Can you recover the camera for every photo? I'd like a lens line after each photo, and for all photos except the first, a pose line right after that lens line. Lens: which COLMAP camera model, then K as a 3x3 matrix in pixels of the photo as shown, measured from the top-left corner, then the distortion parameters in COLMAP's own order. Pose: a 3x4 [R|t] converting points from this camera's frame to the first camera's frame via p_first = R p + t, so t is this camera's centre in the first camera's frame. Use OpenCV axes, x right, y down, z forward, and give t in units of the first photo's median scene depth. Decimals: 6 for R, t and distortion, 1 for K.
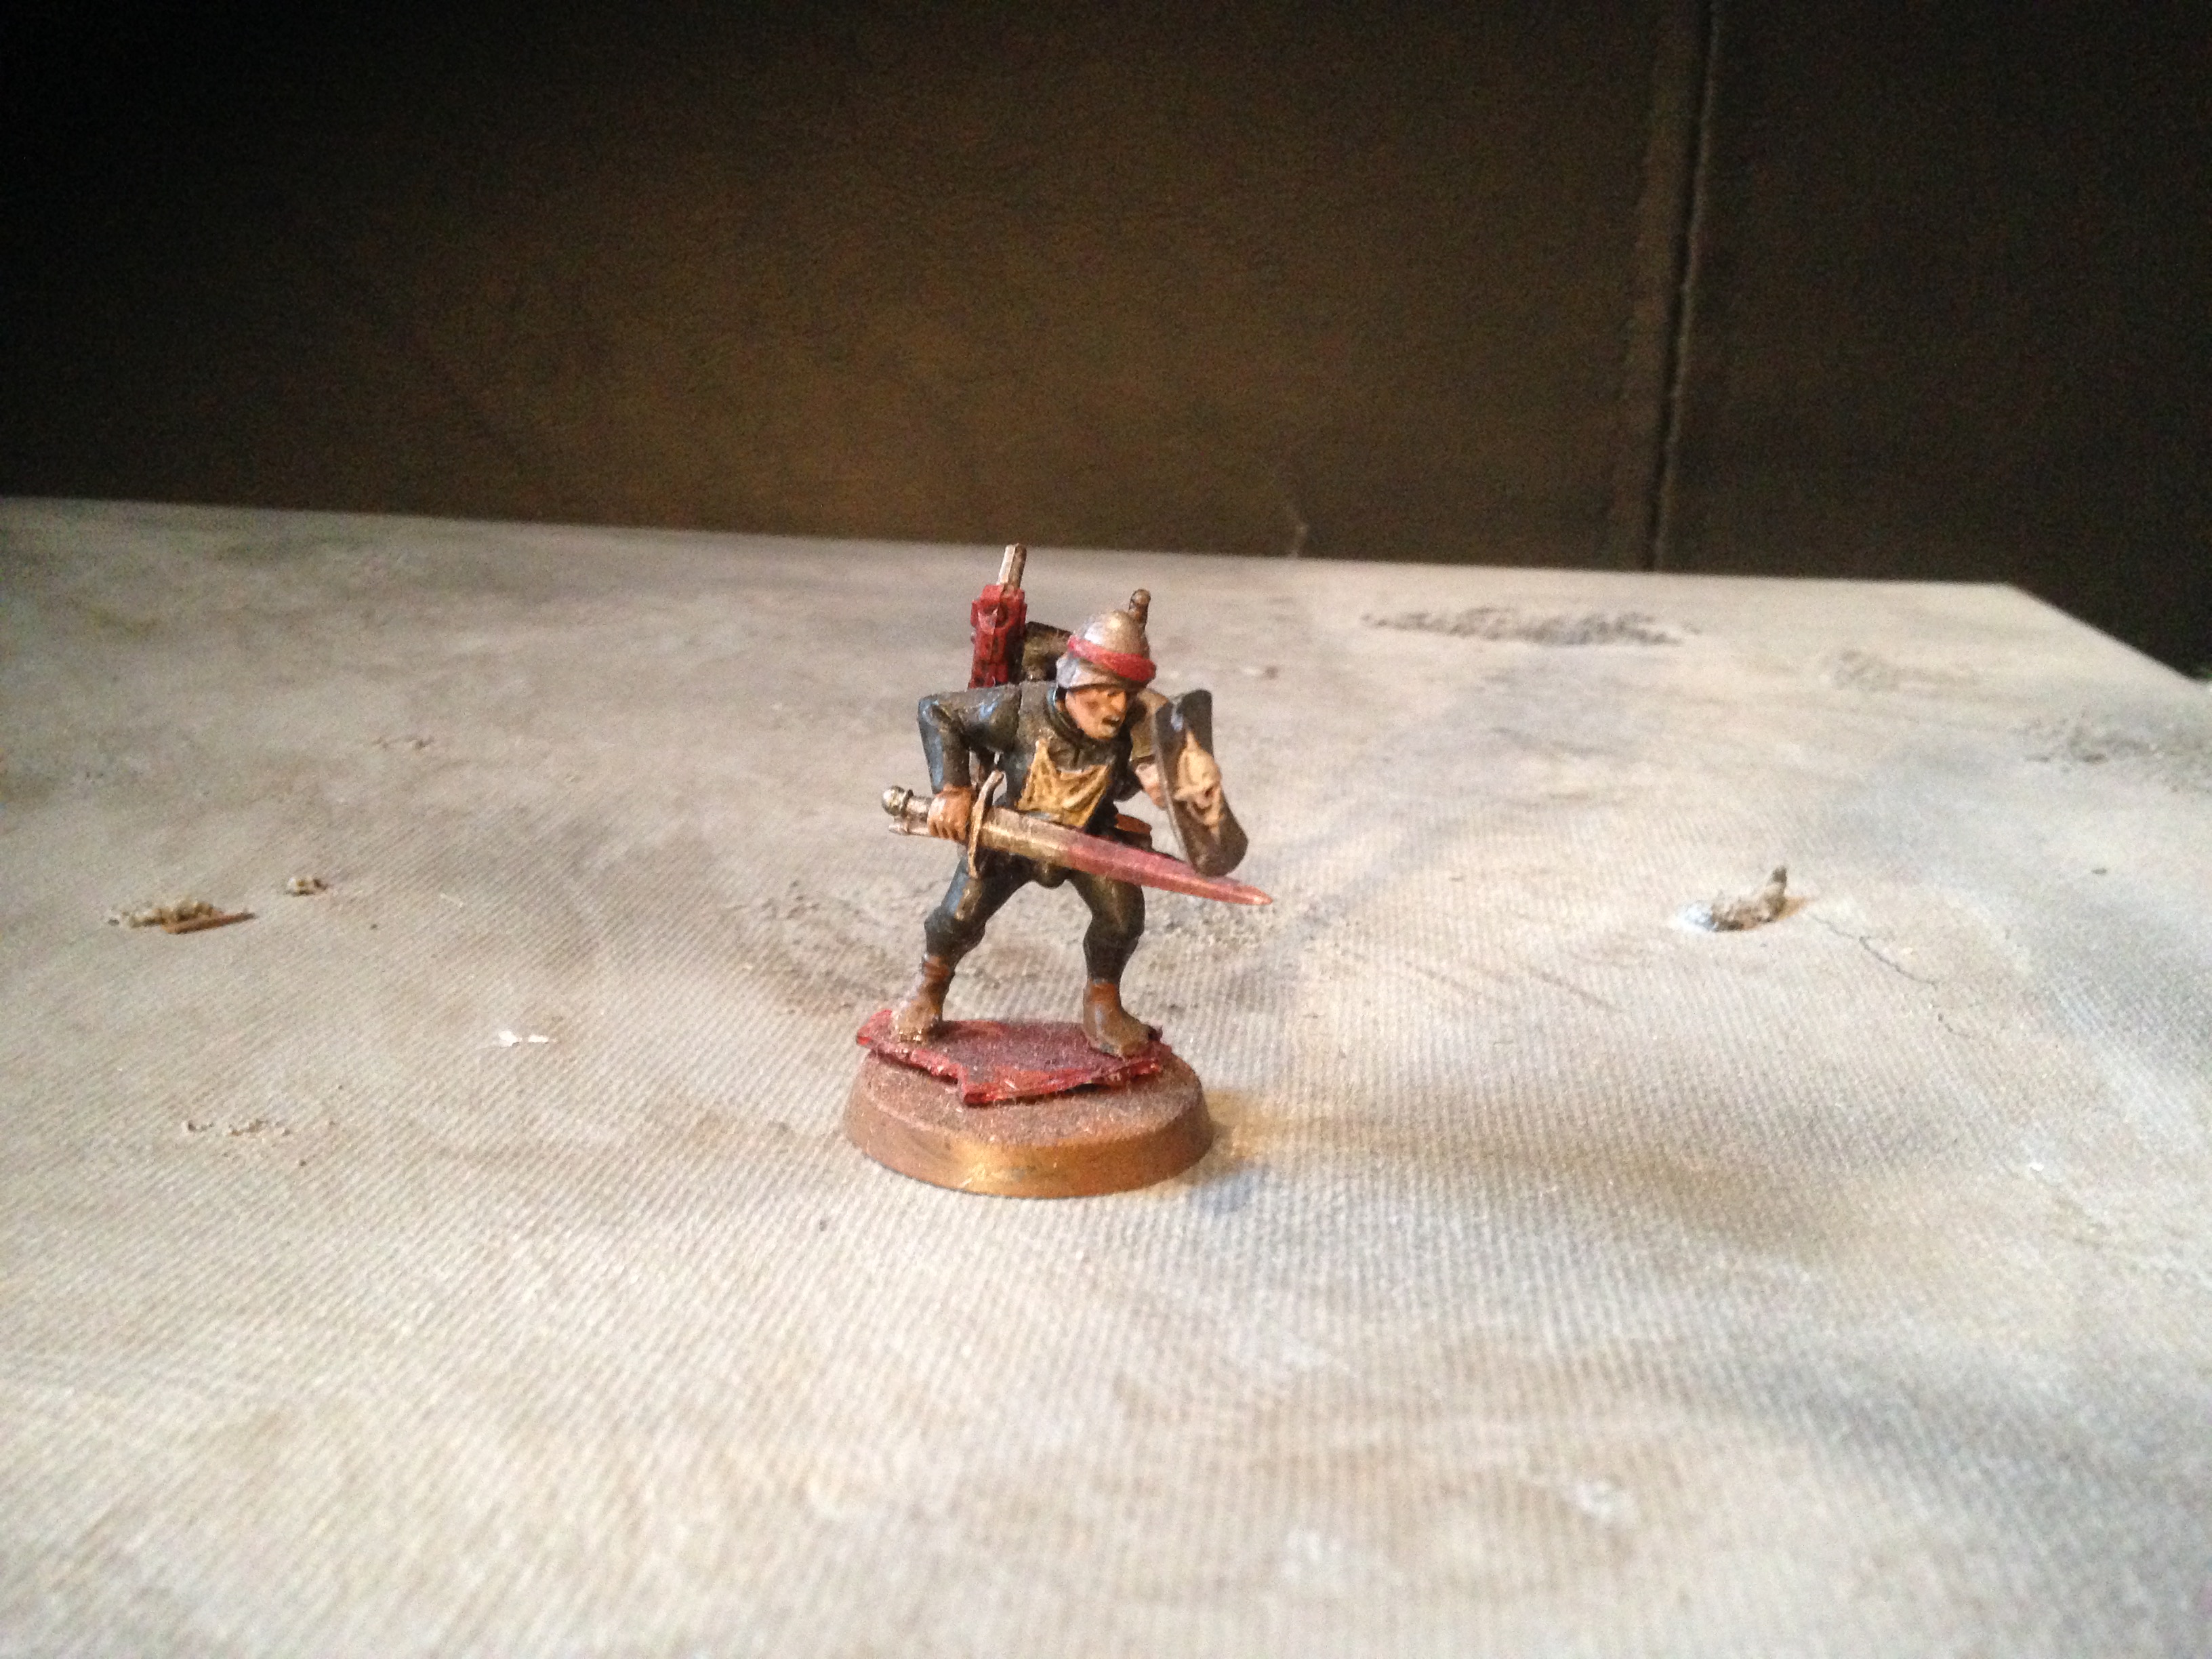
lens RADIAL K [[2125.7, 0, 1110.3], [0, 2125.7, 792.5], [0, 0, 1]] dist [0.150897, -0.308522]
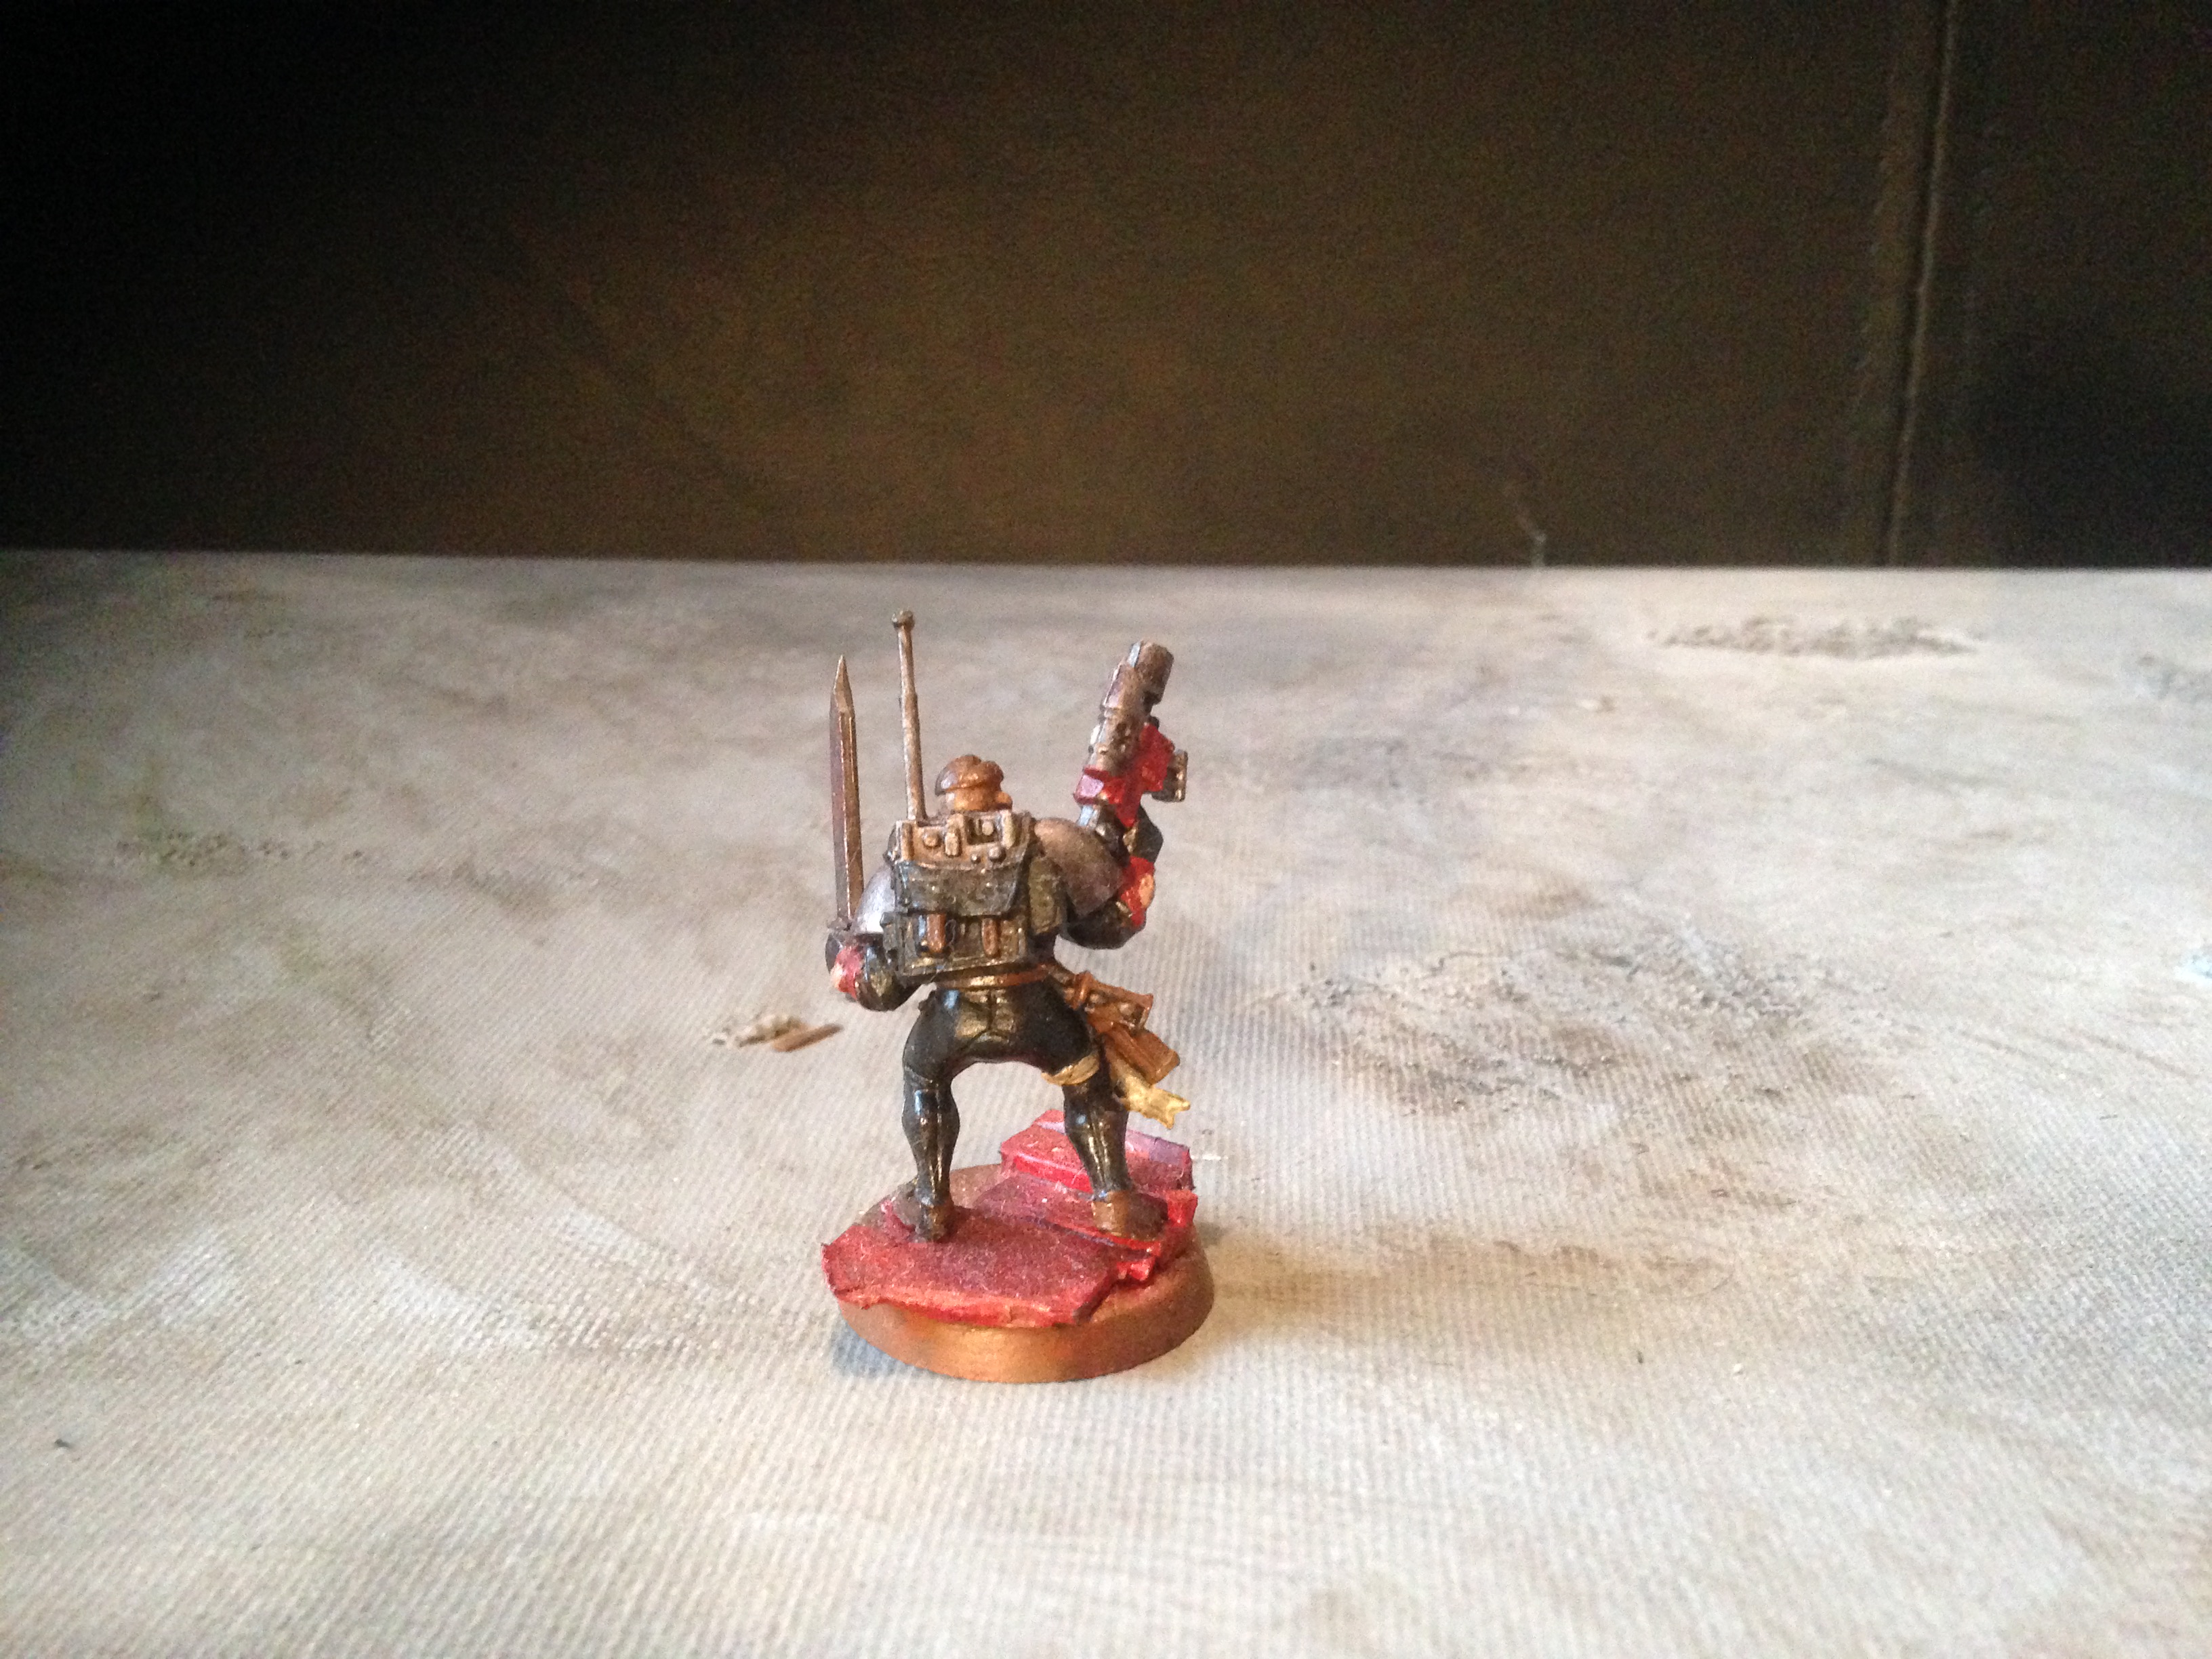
lens RADIAL K [[2125.7, 0, 1110.3], [0, 2125.7, 792.5], [0, 0, 1]] dist [0.150897, -0.308522]
pose [[0.998804, -0.041619, 0.025653, -0.363030], [0.040848, 0.998718, 0.029880, -0.103604], [-0.026863, -0.028797, 0.999224, -0.040267]]
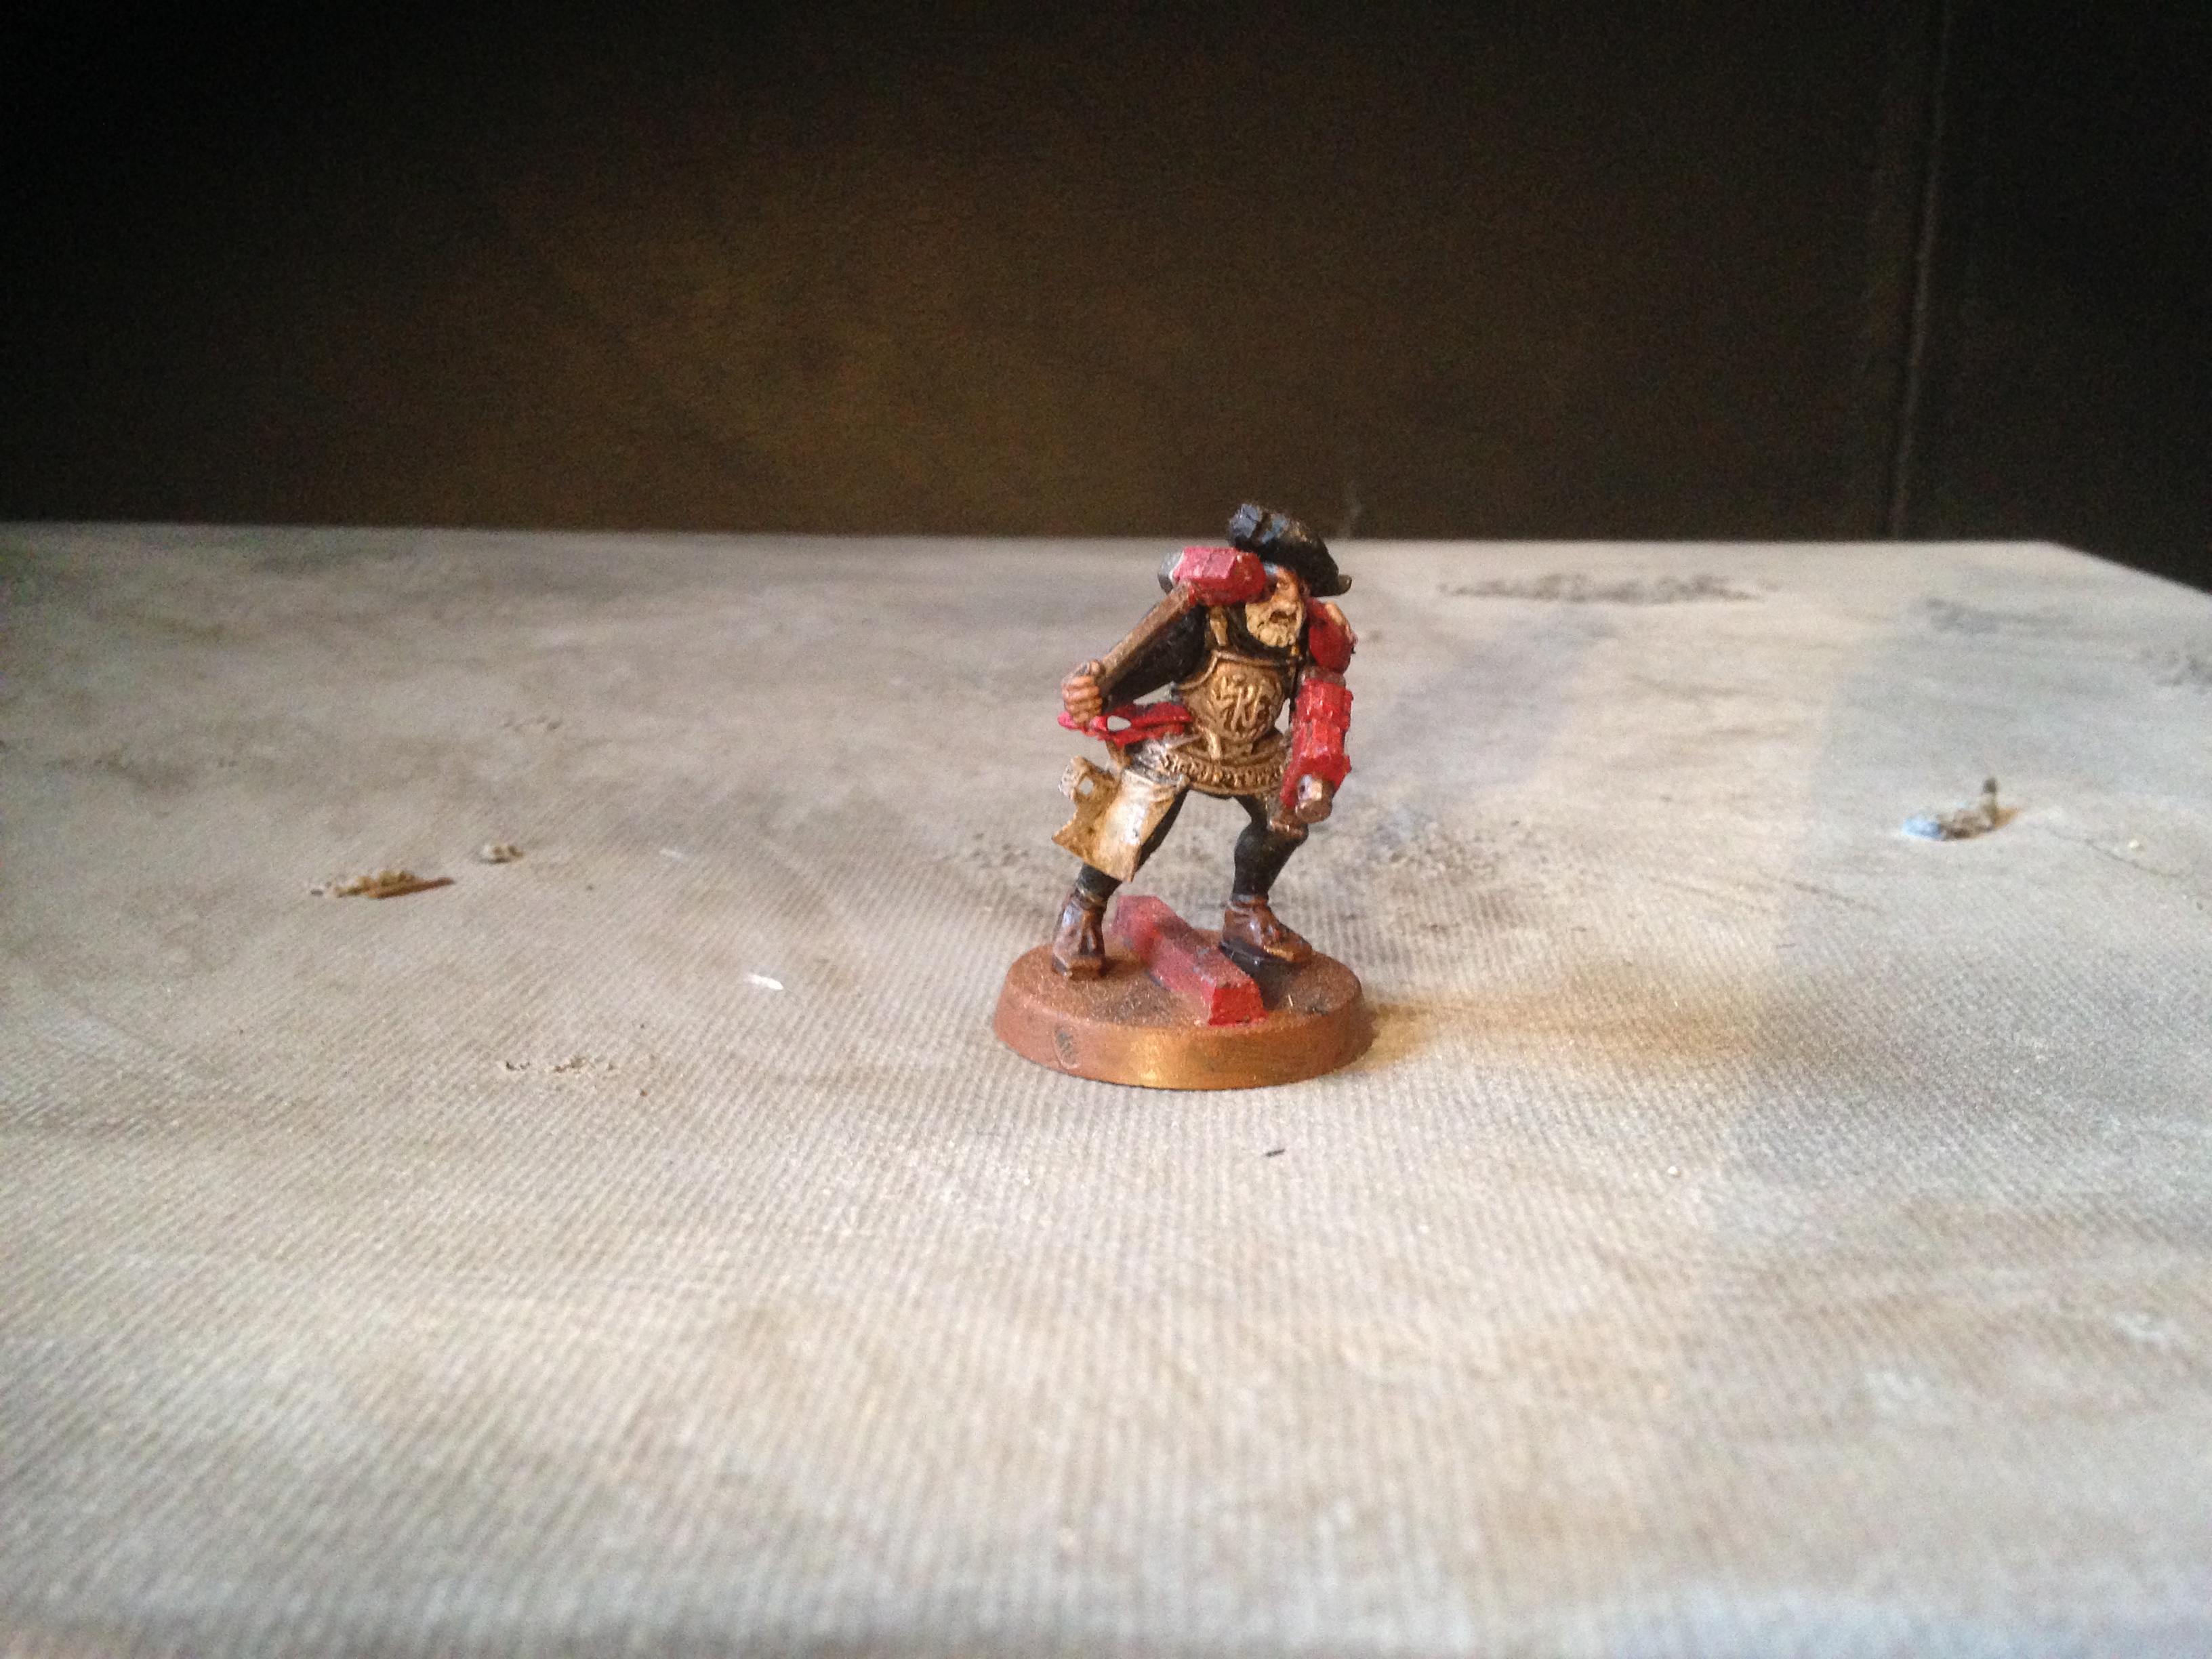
lens RADIAL K [[2125.7, 0, 1110.3], [0, 2125.7, 792.5], [0, 0, 1]] dist [0.150897, -0.308522]
pose [[0.997842, -0.039017, 0.052813, -0.197084], [0.040189, 0.998965, -0.021317, 0.062160], [-0.051927, 0.023393, 0.998377, 0.033219]]
